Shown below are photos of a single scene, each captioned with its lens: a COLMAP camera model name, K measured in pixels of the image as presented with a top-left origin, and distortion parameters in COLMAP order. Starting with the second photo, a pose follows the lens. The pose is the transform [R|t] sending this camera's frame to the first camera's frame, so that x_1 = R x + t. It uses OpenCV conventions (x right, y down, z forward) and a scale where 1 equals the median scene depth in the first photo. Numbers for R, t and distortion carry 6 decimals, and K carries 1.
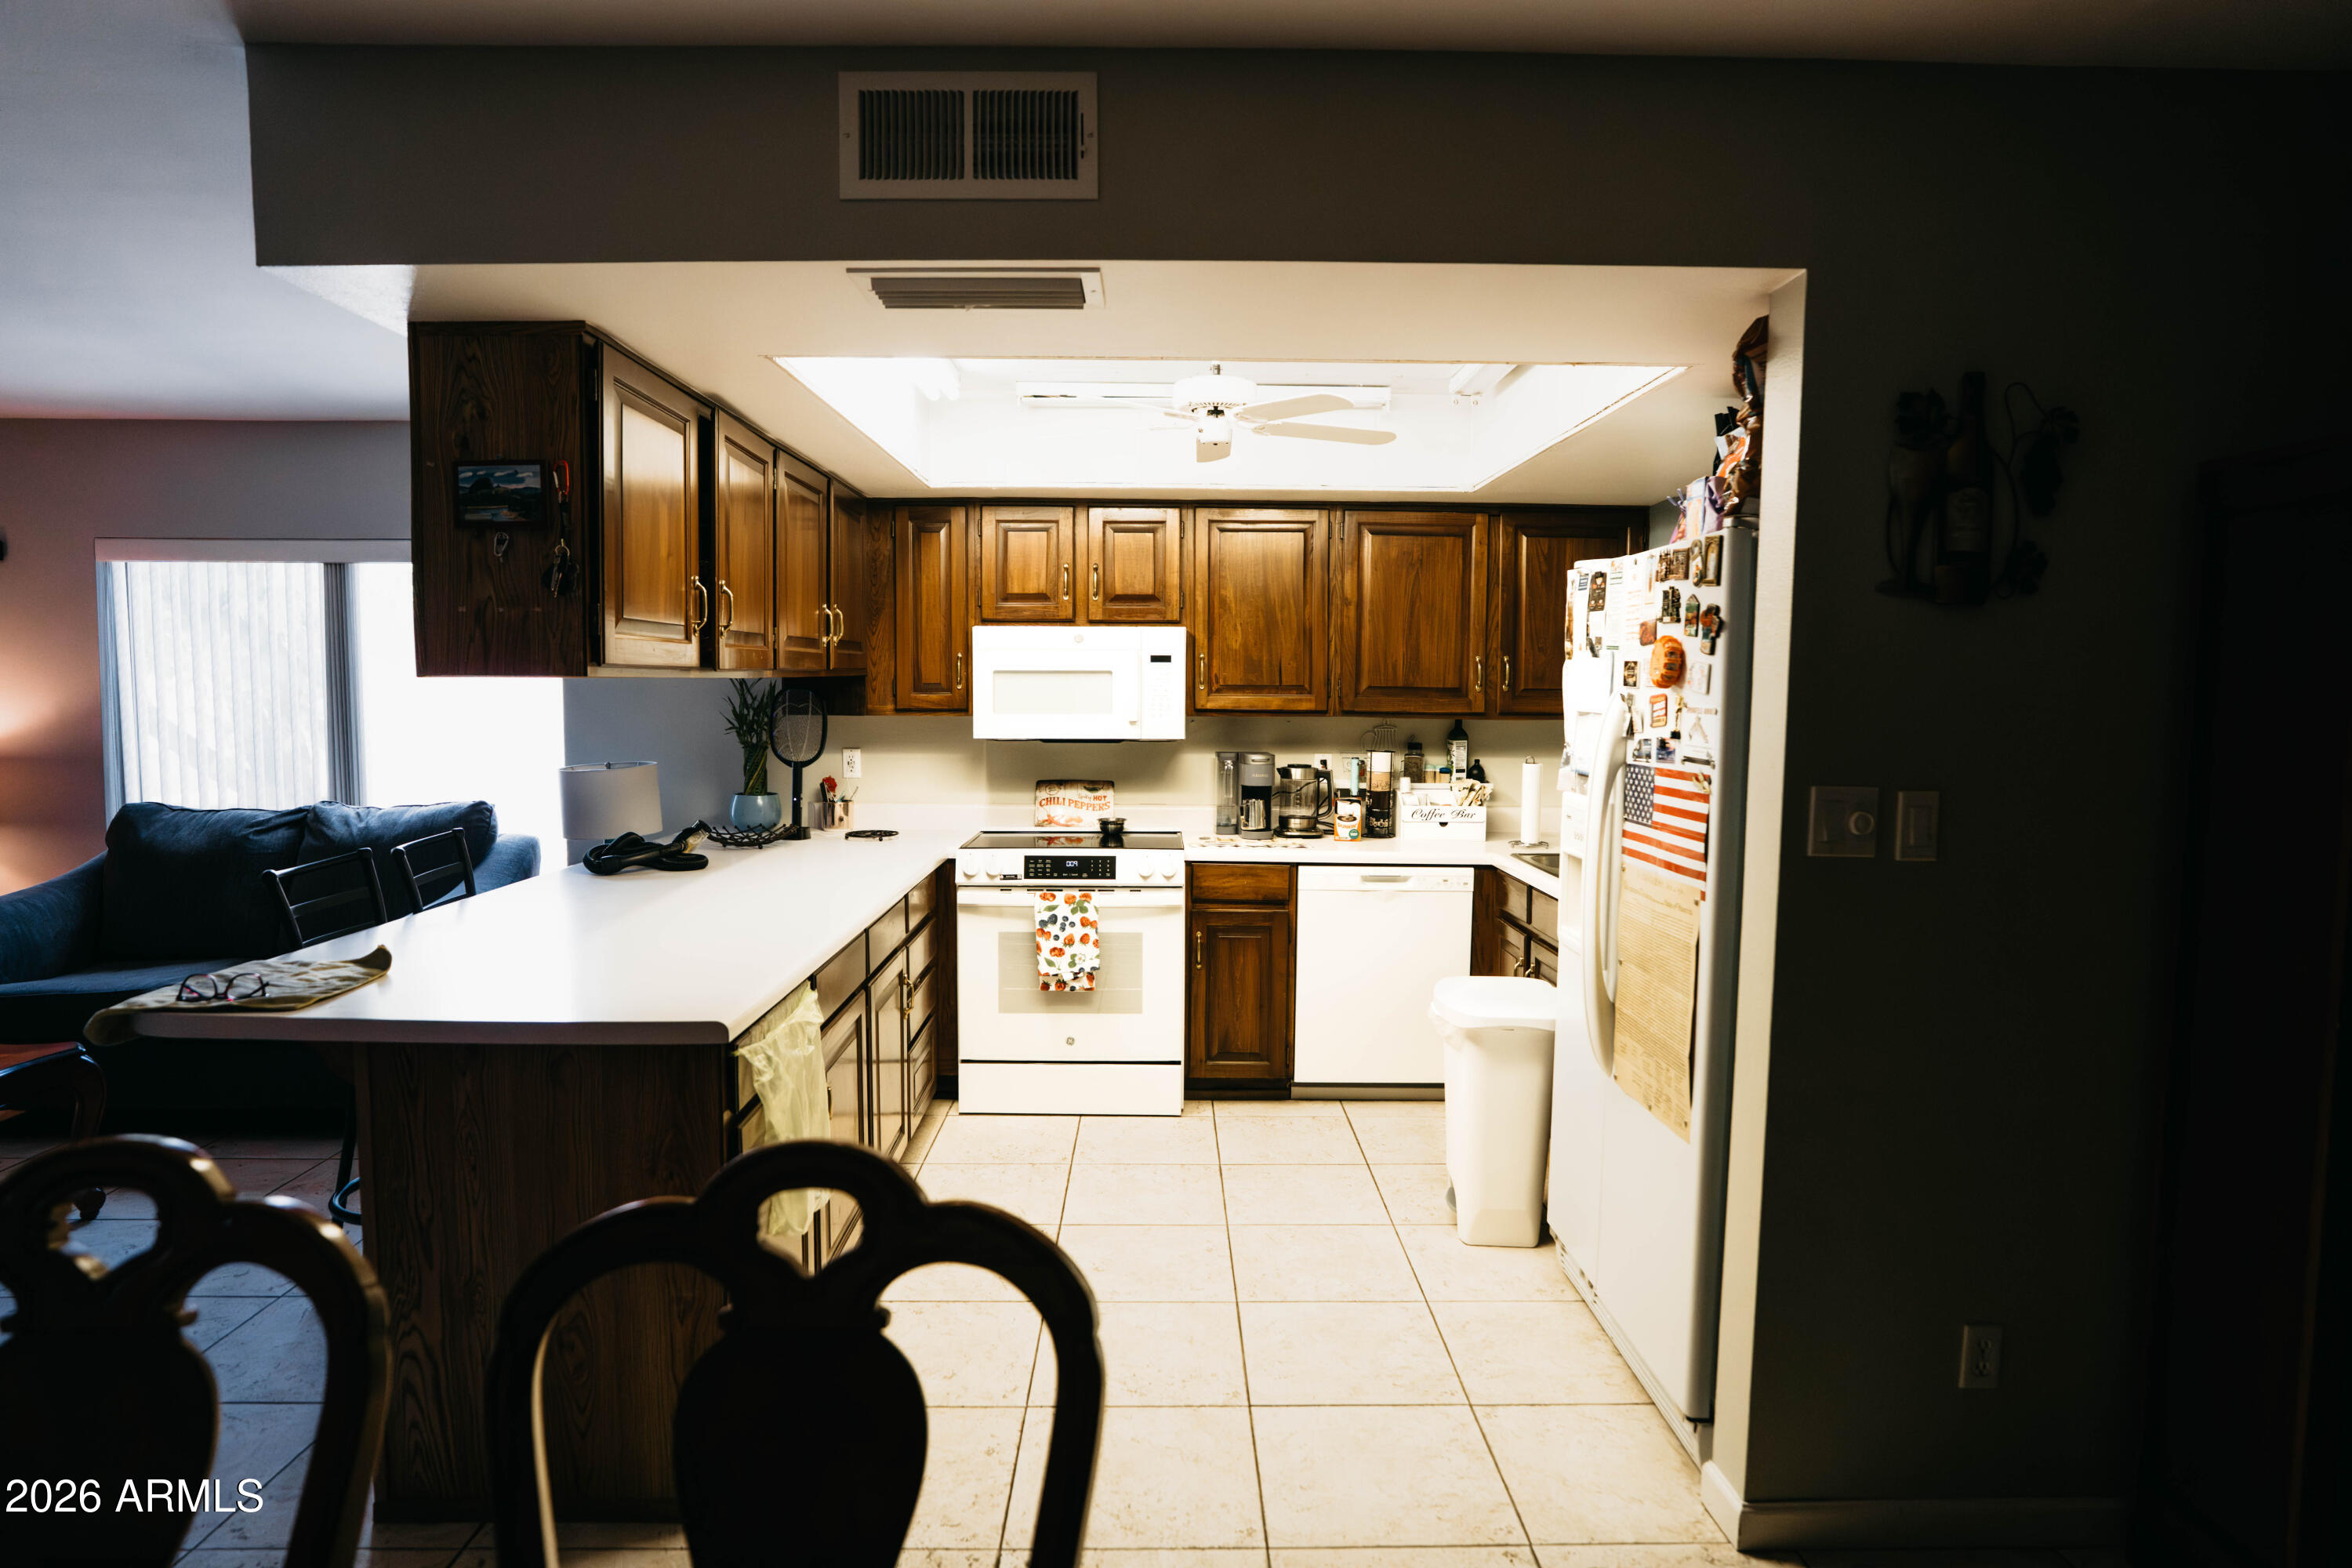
lens RADIAL K [[1318.6, 0, 1176.0], [0, 1318.6, 784.0], [0, 0, 1]] dist [-0.012336, 0.000797]
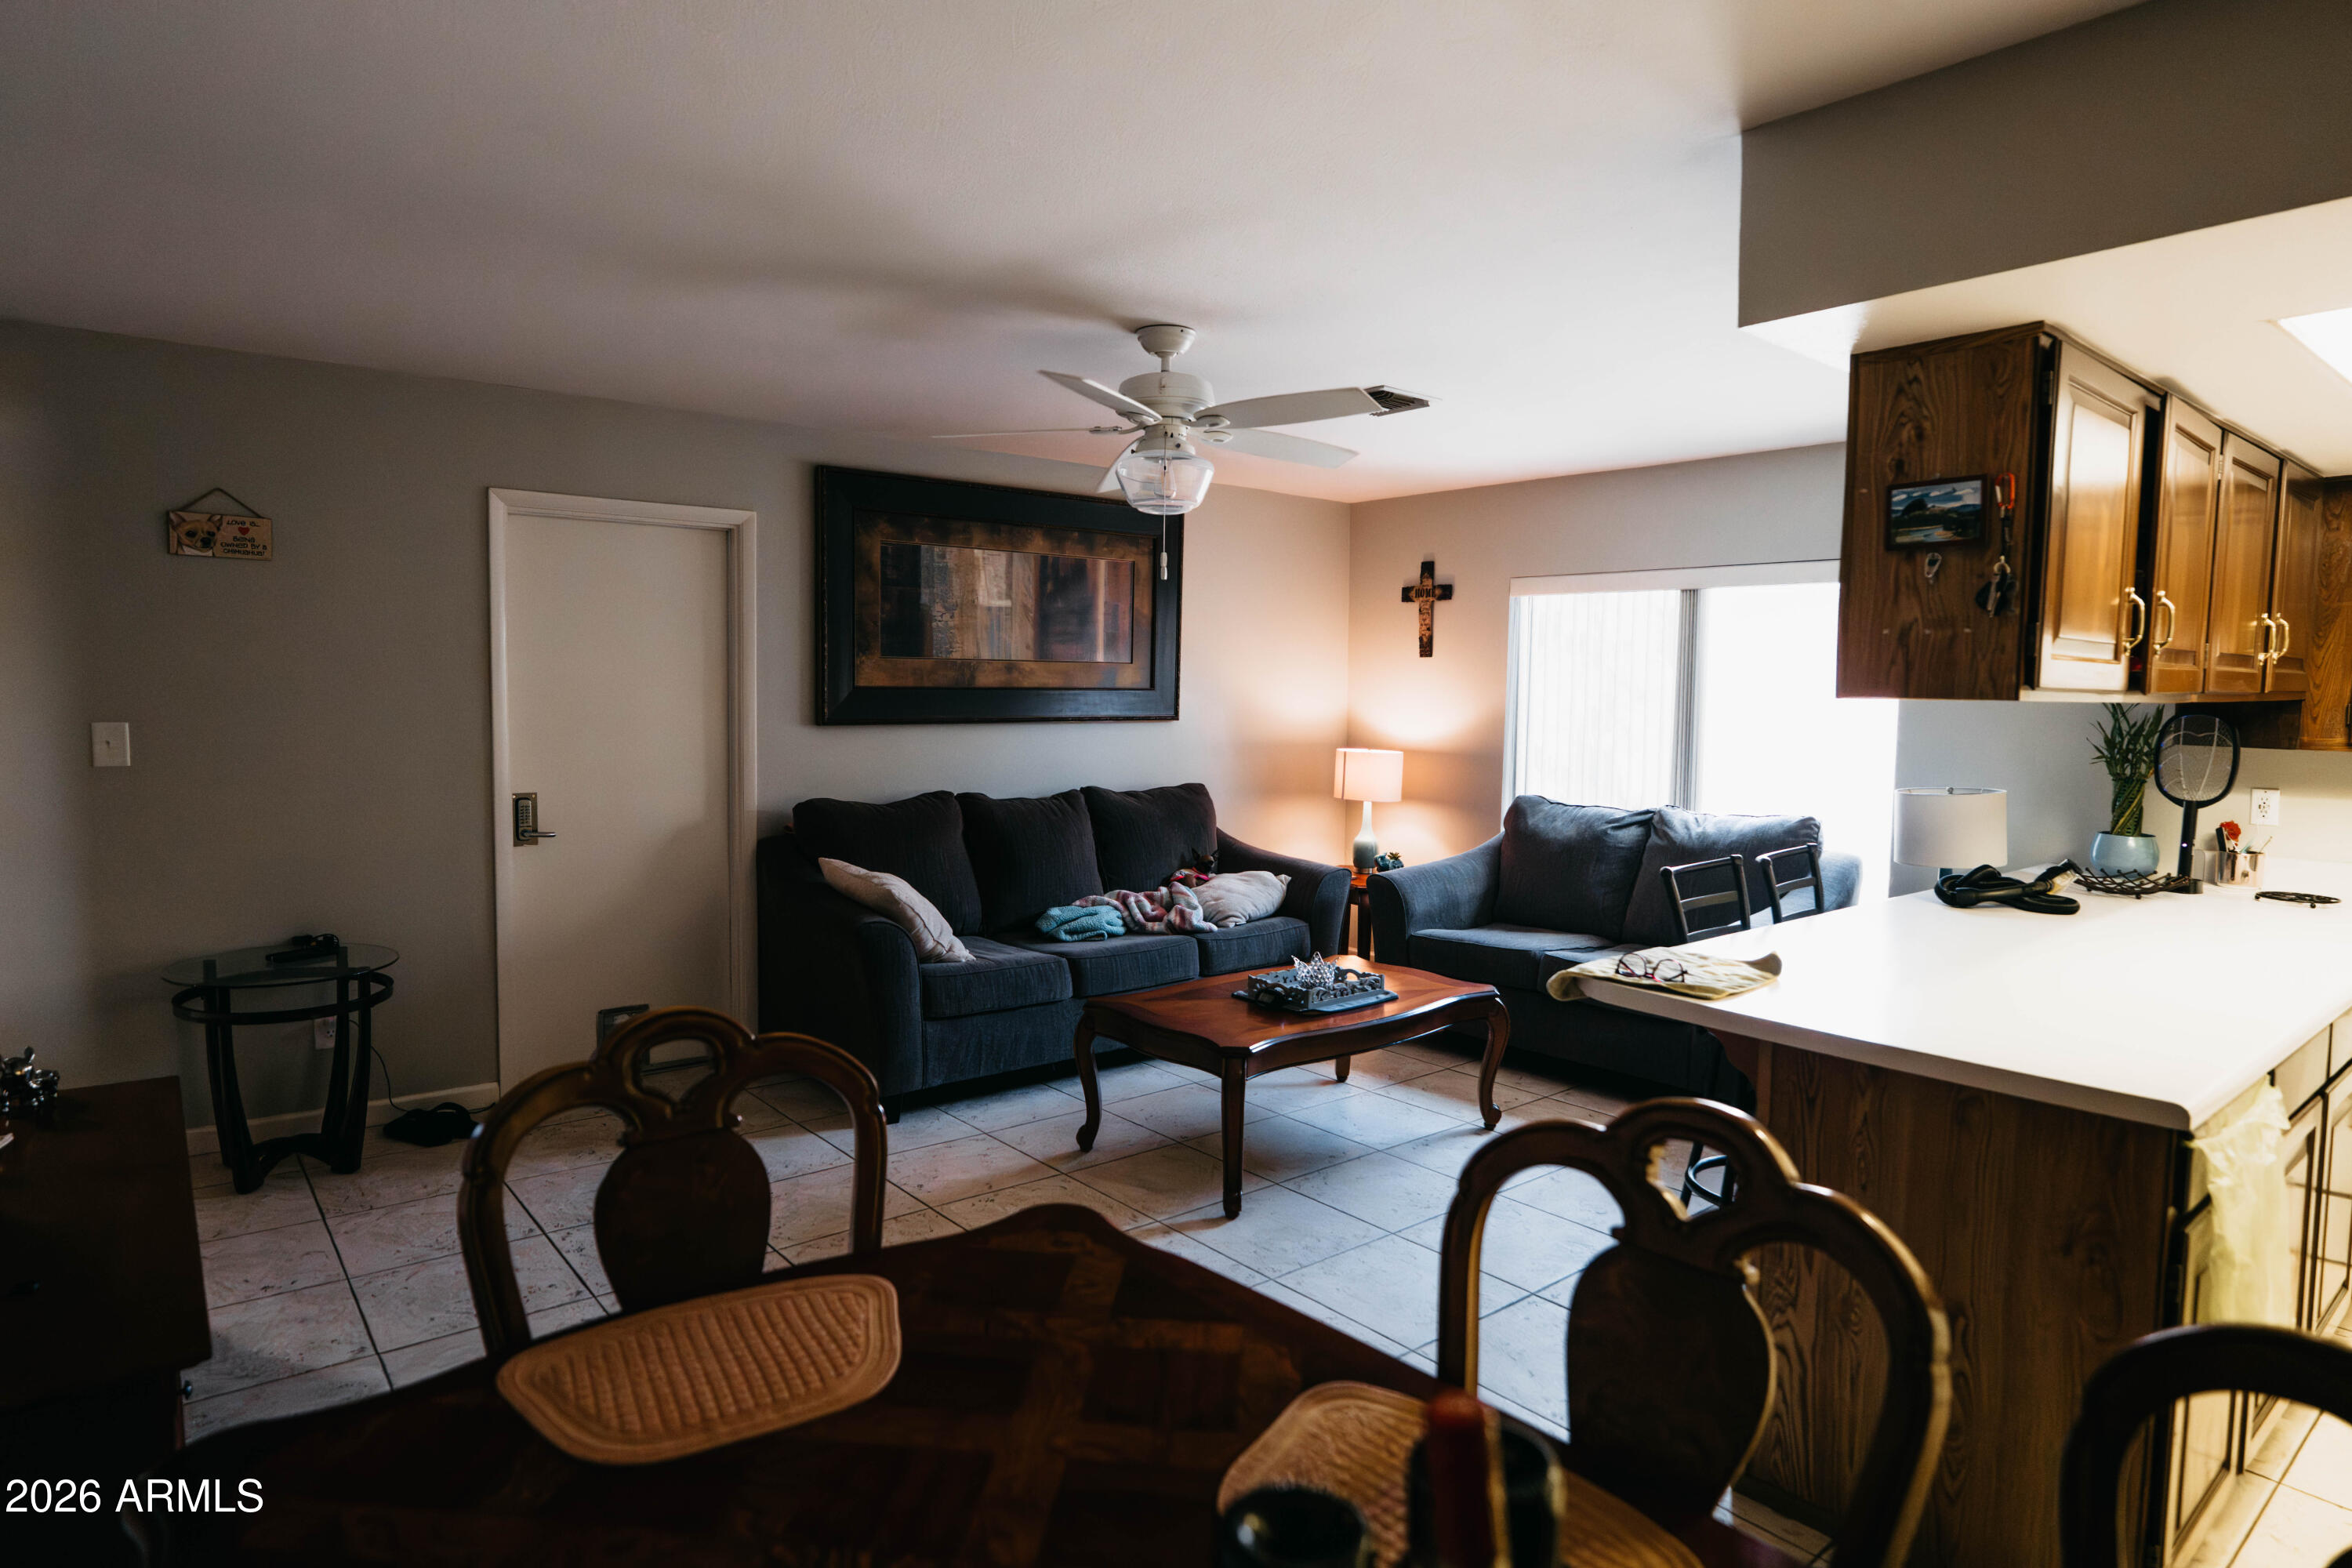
lens RADIAL K [[1336.9, 0, 1199.2], [0, 1336.9, 776.4], [0, 0, 1]] dist [-0.052667, 0.029692]
pose [[0.636484, 0.057383, -0.769153, -0.065258], [-0.071098, 0.997348, 0.015573, -0.000730], [0.768006, 0.044773, 0.638876, -0.029515]]
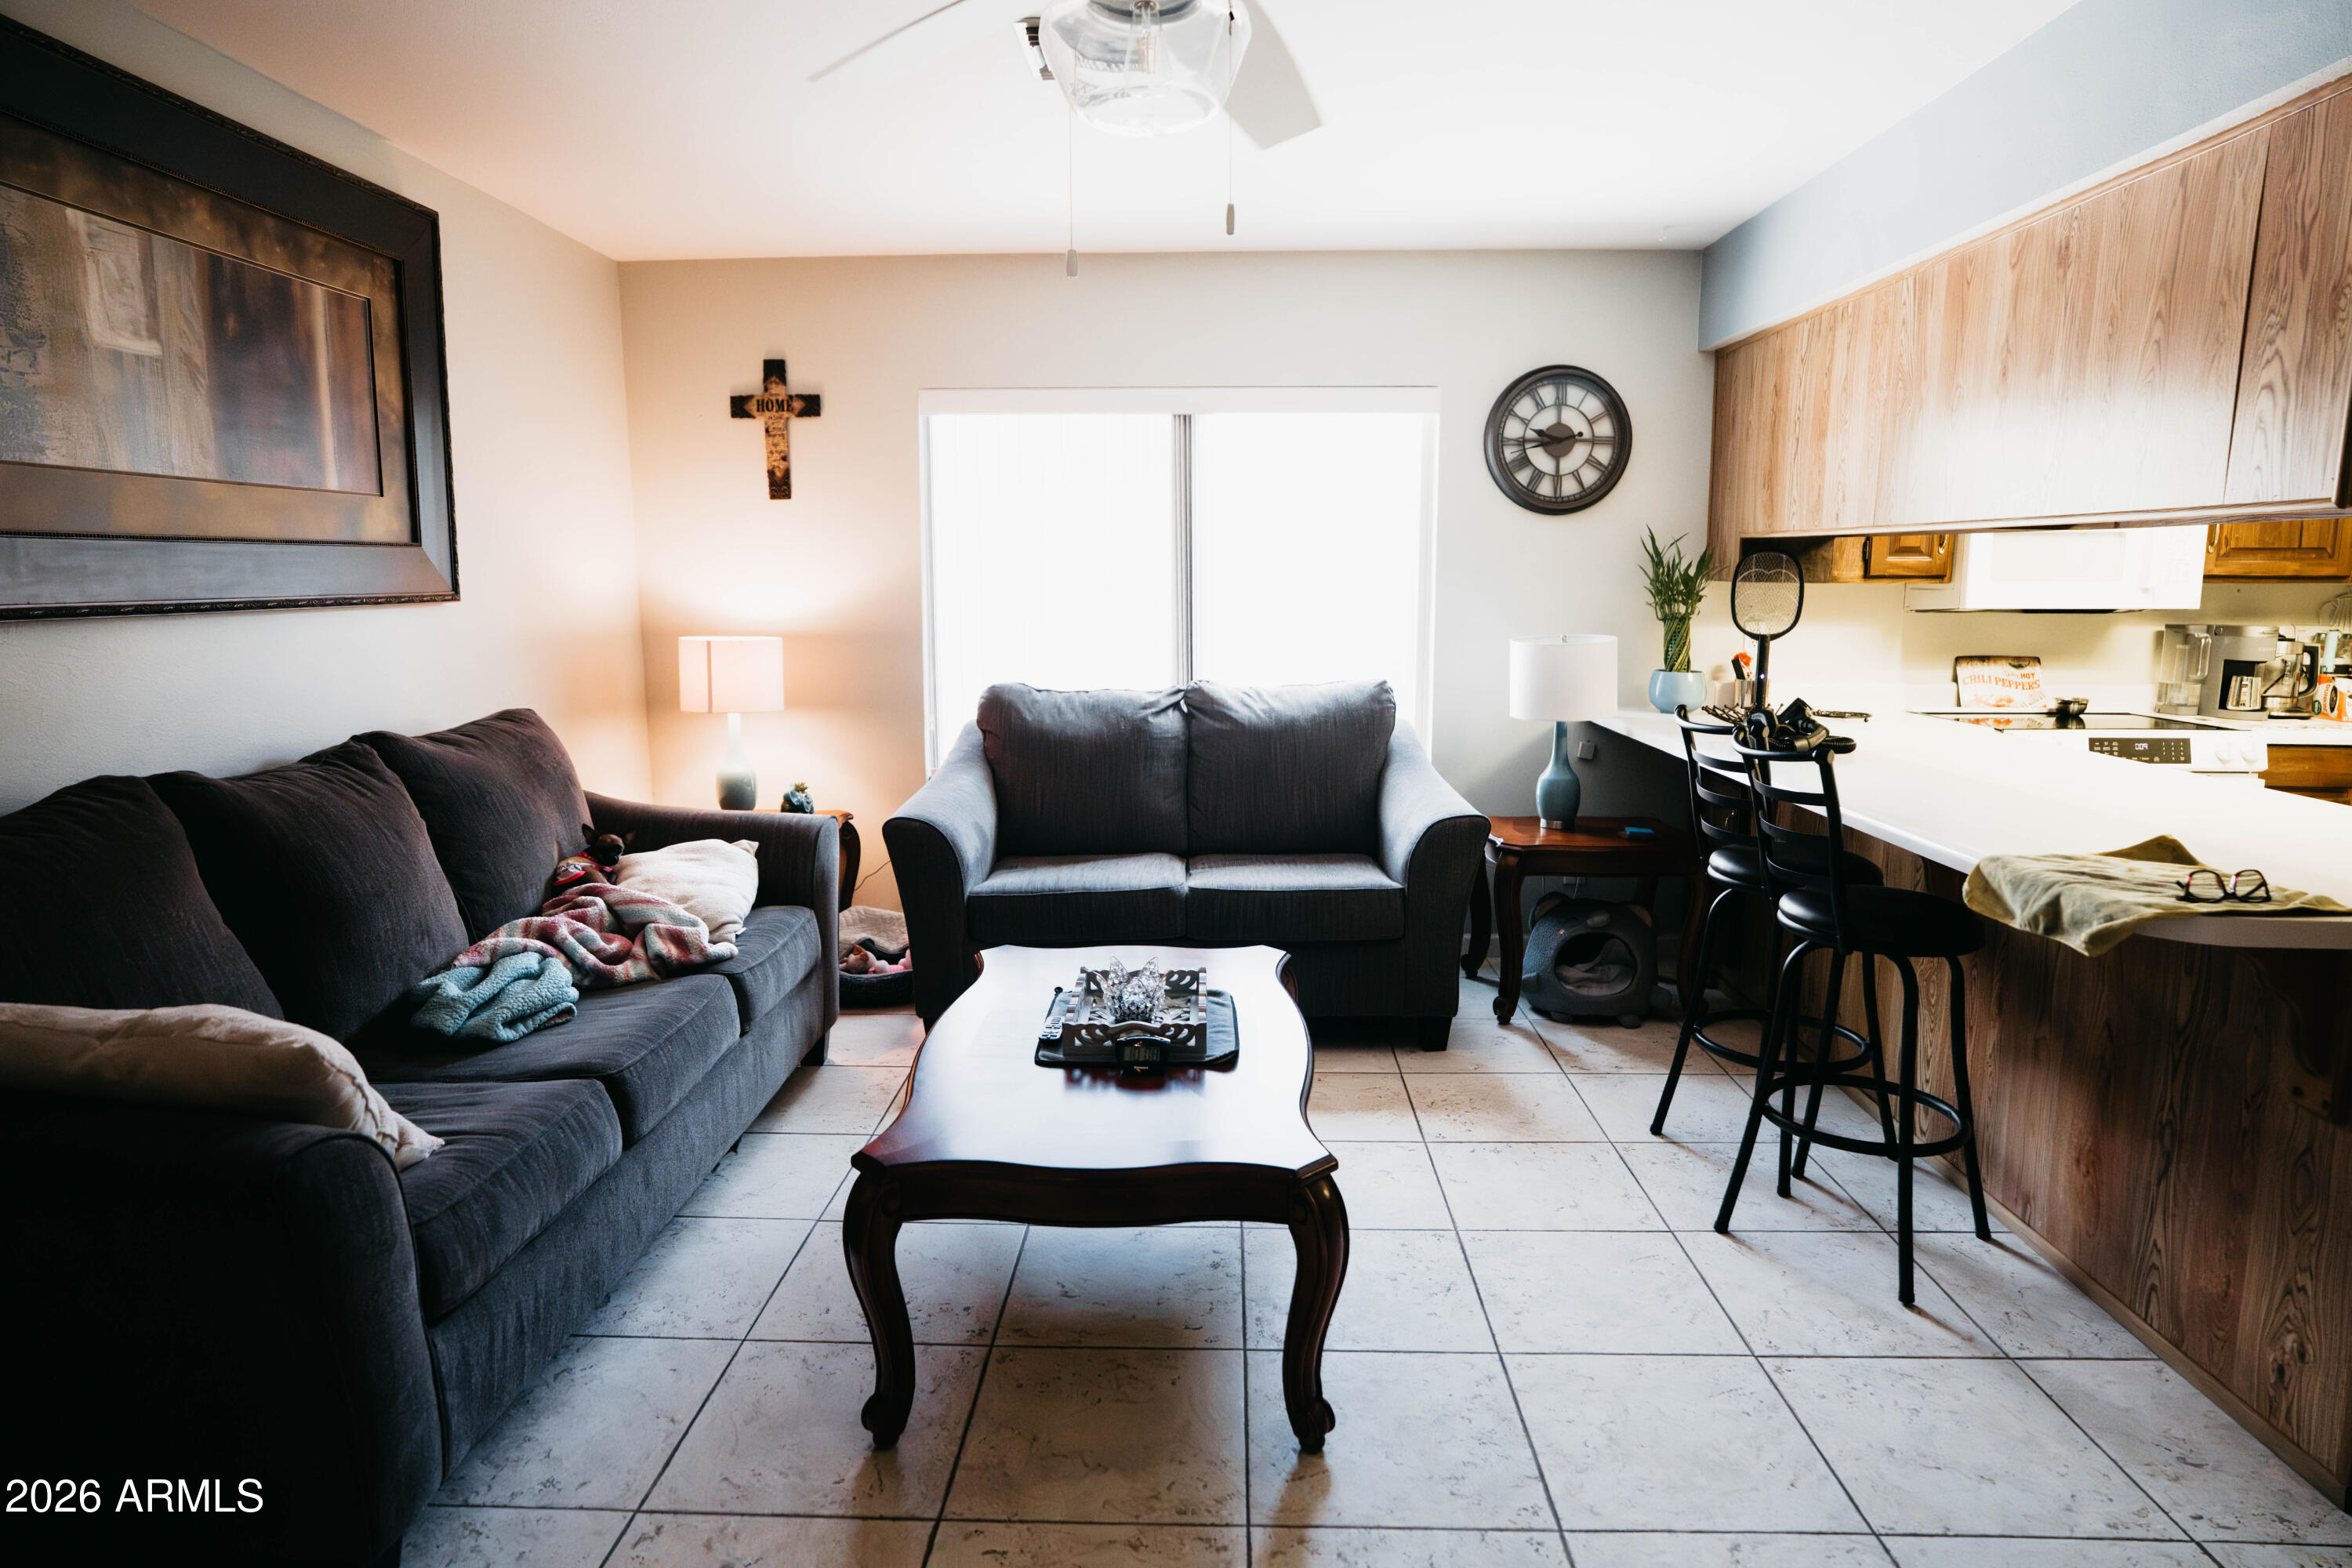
lens RADIAL K [[1336.9, 0, 1199.2], [0, 1336.9, 776.4], [0, 0, 1]] dist [-0.052667, 0.029692]
pose [[0.999304, -0.001381, -0.037287, -0.867183], [0.004134, 0.997261, 0.073850, 0.015252], [0.037083, -0.073952, 0.996572, 0.104241]]
